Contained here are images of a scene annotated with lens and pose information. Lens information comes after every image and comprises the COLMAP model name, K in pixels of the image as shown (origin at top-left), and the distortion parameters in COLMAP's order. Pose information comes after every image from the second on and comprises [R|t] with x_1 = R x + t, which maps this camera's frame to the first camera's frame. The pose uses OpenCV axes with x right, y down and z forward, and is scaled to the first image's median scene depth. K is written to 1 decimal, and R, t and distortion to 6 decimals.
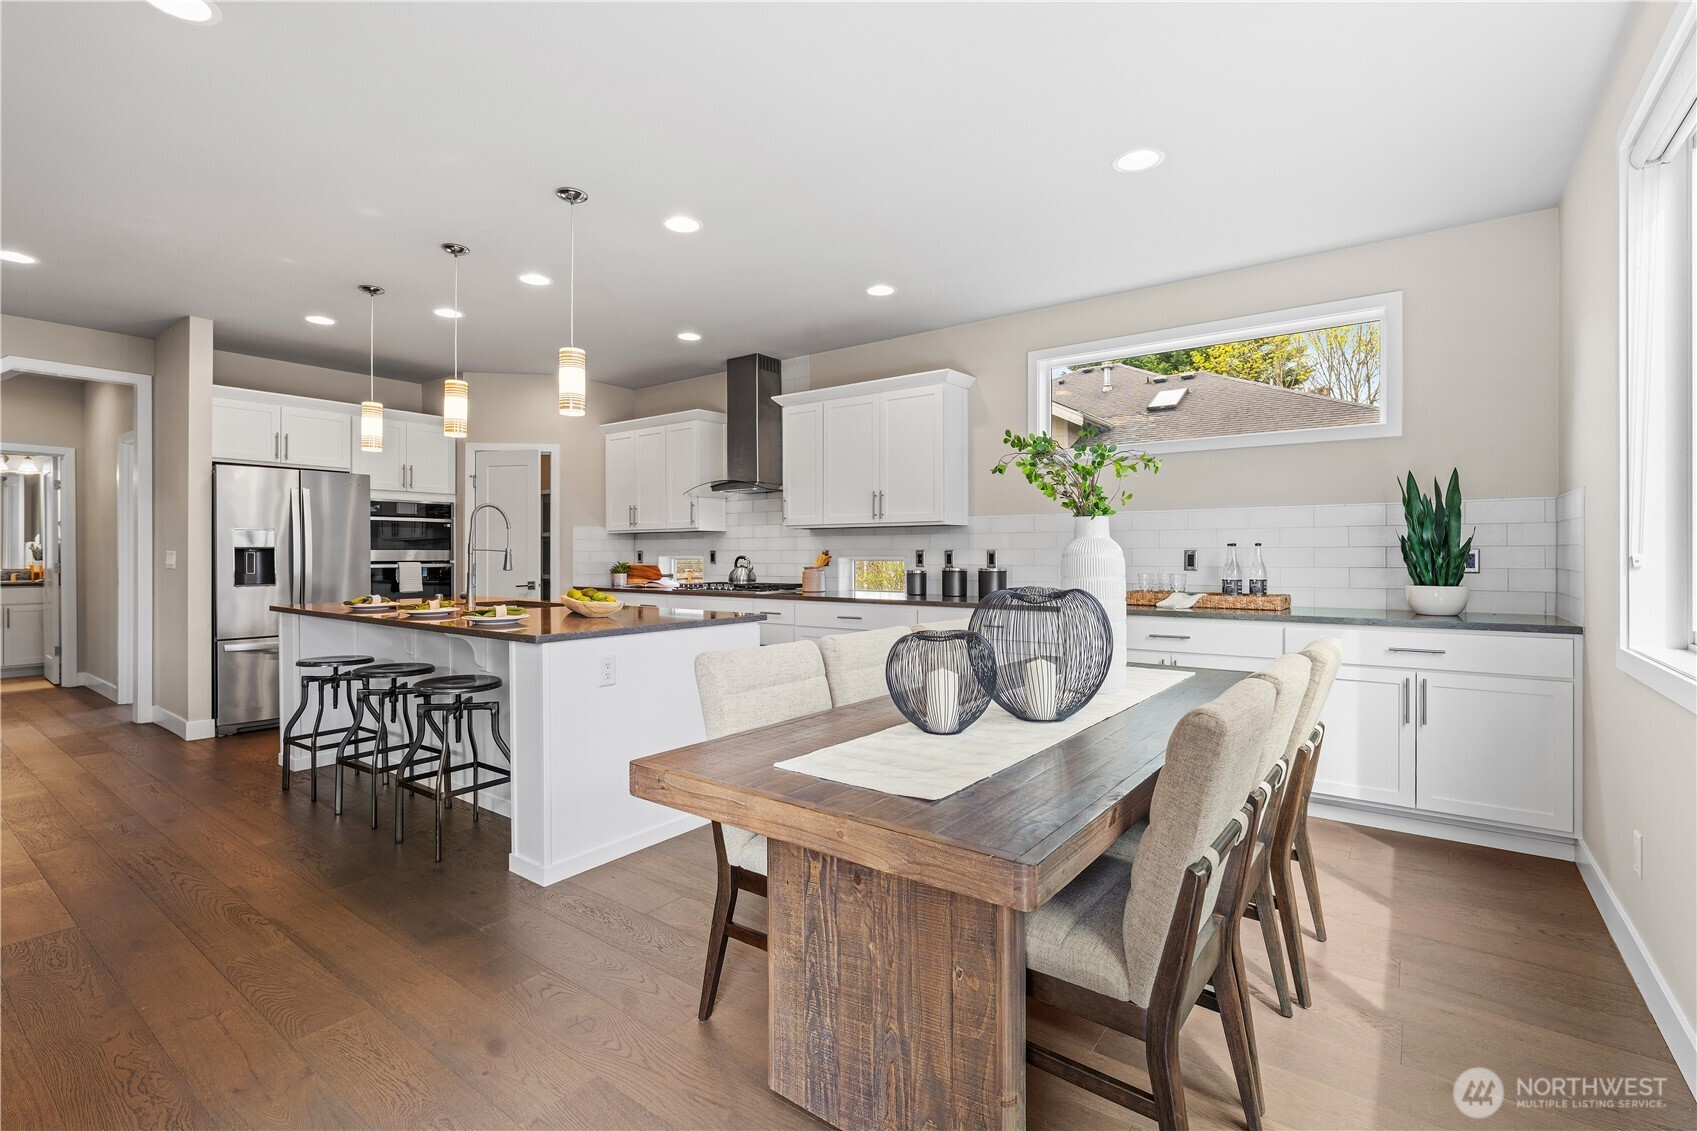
lens RADIAL K [[764.6, 0, 832.5], [0, 764.6, 558.3], [0, 0, 1]] dist [-0.016611, 0.004079]
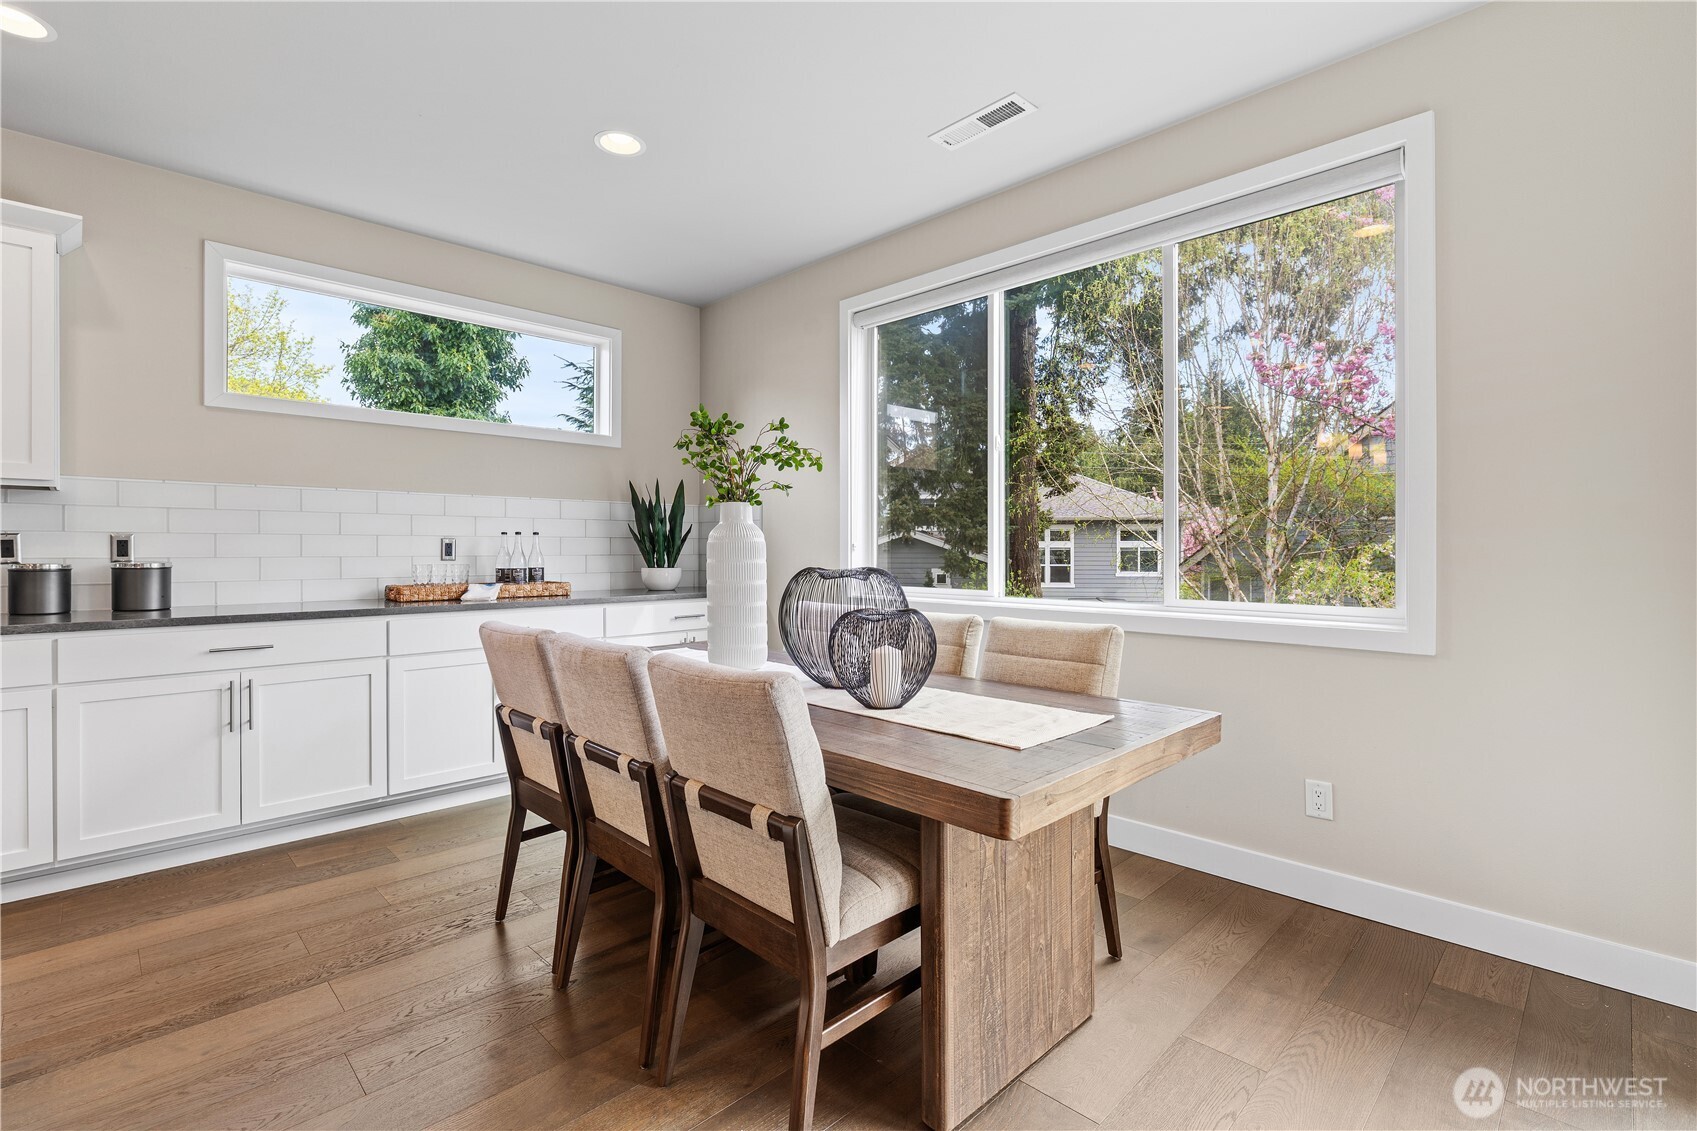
lens RADIAL K [[764.6, 0, 872.2], [0, 764.6, 554.2], [0, 0, 1]] dist [-0.016611, 0.004079]
pose [[0.132893, -0.006258, 0.991111, -0.370848], [0.008284, 0.999952, 0.005203, 0.007857], [-0.991096, 0.007519, 0.132939, 0.372038]]
